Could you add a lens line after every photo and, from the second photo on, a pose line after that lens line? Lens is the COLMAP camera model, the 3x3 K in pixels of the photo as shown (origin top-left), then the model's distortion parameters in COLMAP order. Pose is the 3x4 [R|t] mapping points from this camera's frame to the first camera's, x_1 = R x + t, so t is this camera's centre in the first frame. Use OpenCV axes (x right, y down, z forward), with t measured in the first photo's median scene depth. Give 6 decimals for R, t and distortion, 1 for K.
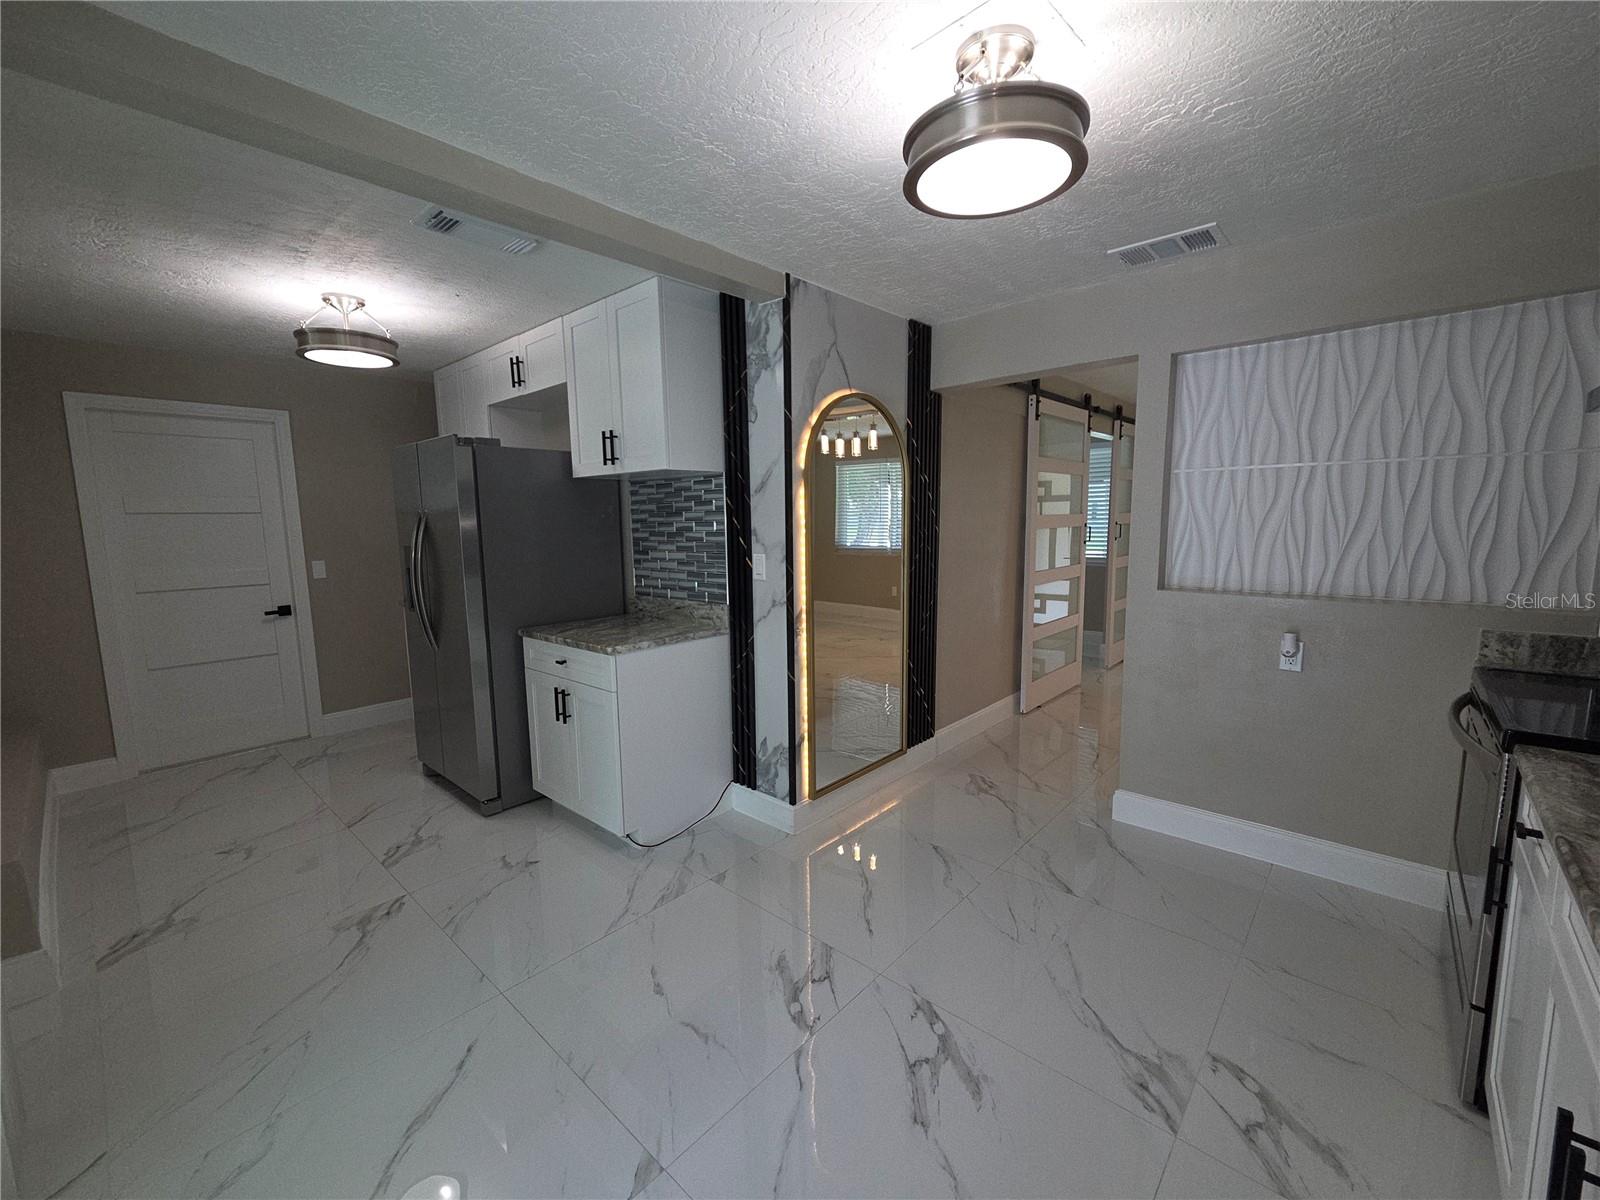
lens RADIAL K [[655.8, 0, 798.6], [0, 655.8, 601.8], [0, 0, 1]] dist [0.005762, -0.001206]
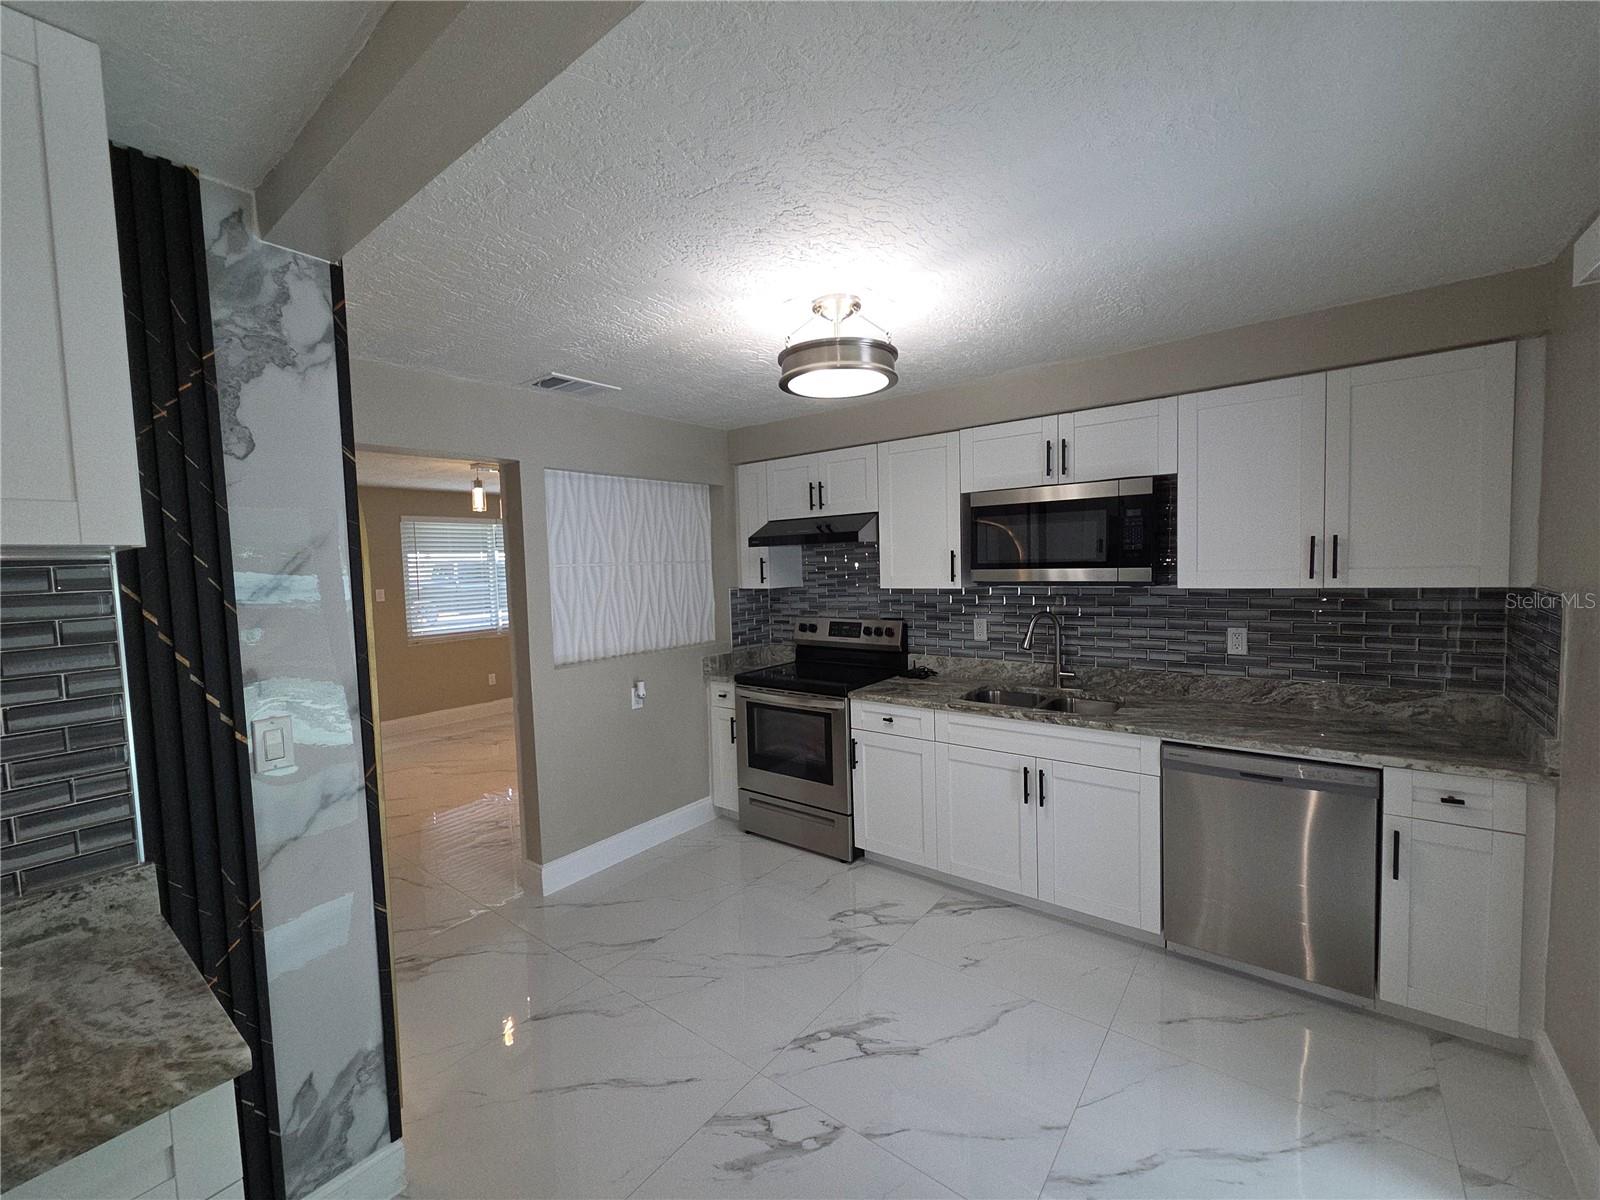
lens RADIAL K [[655.8, 0, 798.6], [0, 655.8, 601.8], [0, 0, 1]] dist [0.005762, -0.001206]
pose [[-0.073911, -0.042900, 0.996342, -0.626345], [0.158497, 0.985870, 0.054207, -0.132846], [-0.984589, 0.161923, -0.066067, 0.666526]]
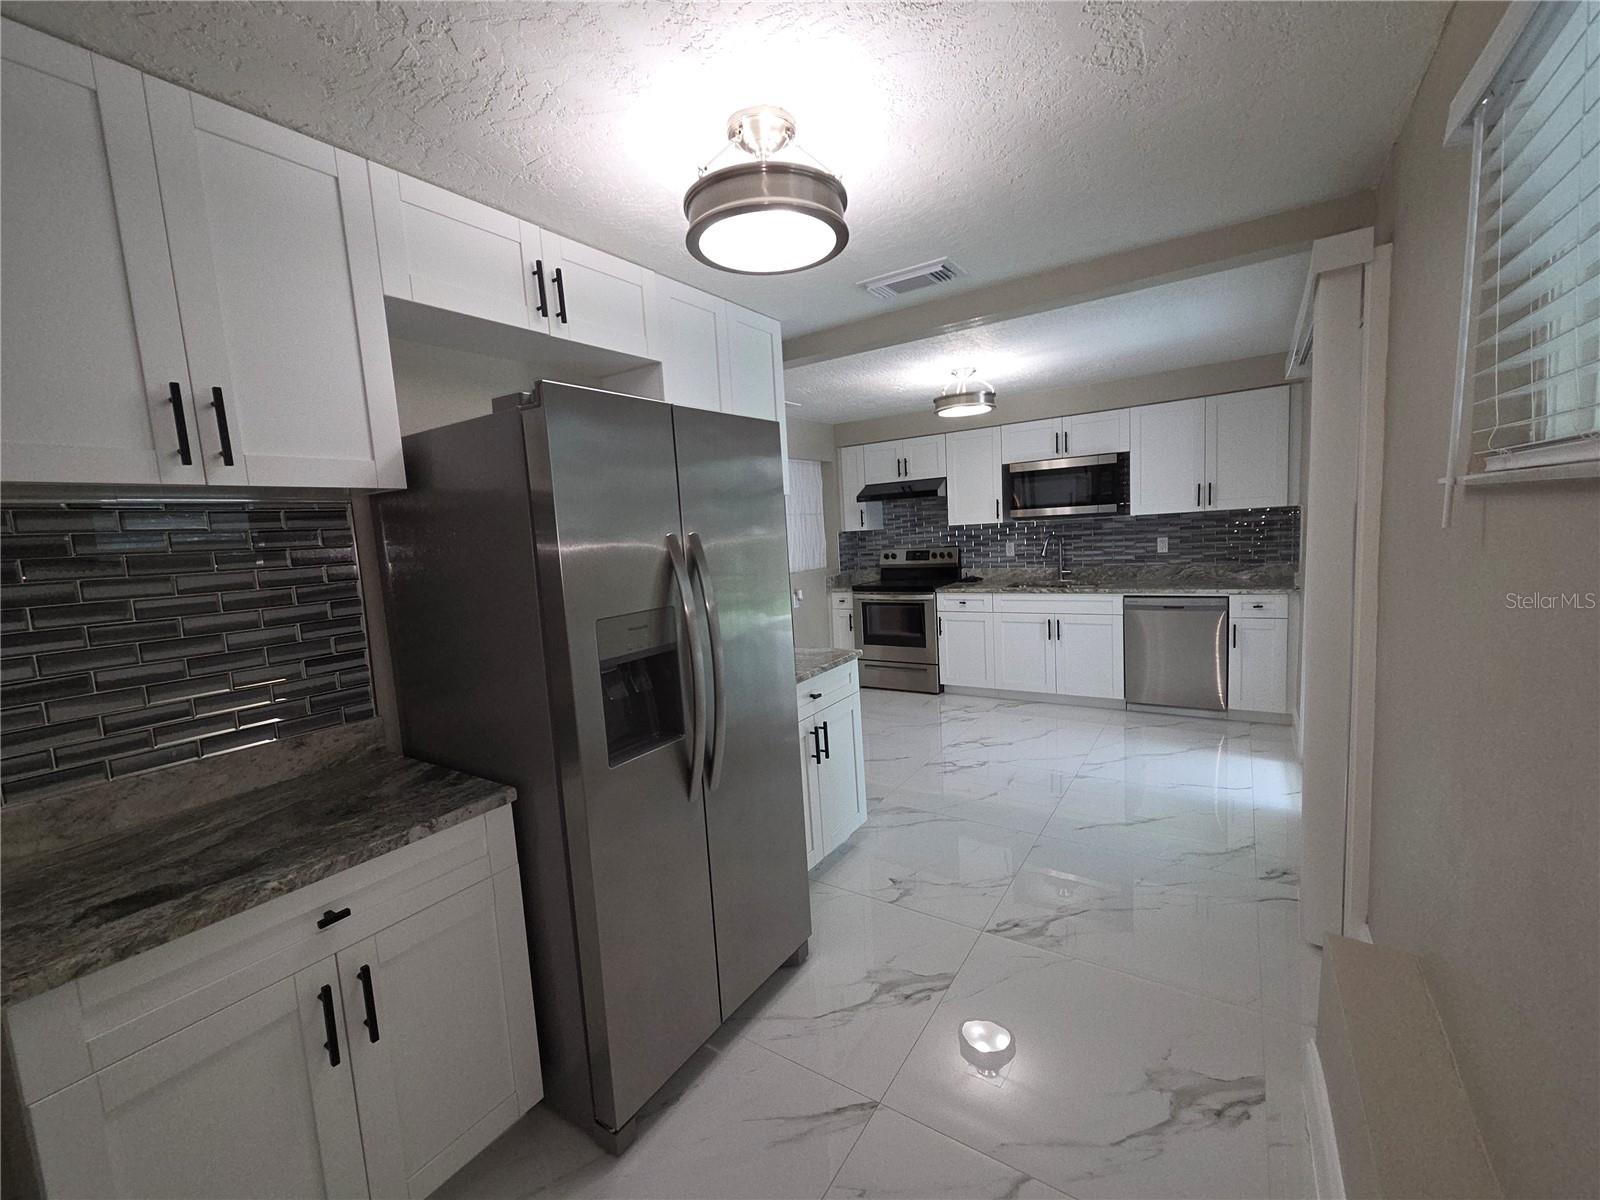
lens RADIAL K [[655.8, 0, 798.6], [0, 655.8, 601.8], [0, 0, 1]] dist [0.005762, -0.001206]
pose [[-0.146372, -0.086699, 0.985423, -1.325276], [0.188836, 0.975385, 0.113865, -0.152750], [-0.971039, 0.202750, -0.126397, 1.182017]]
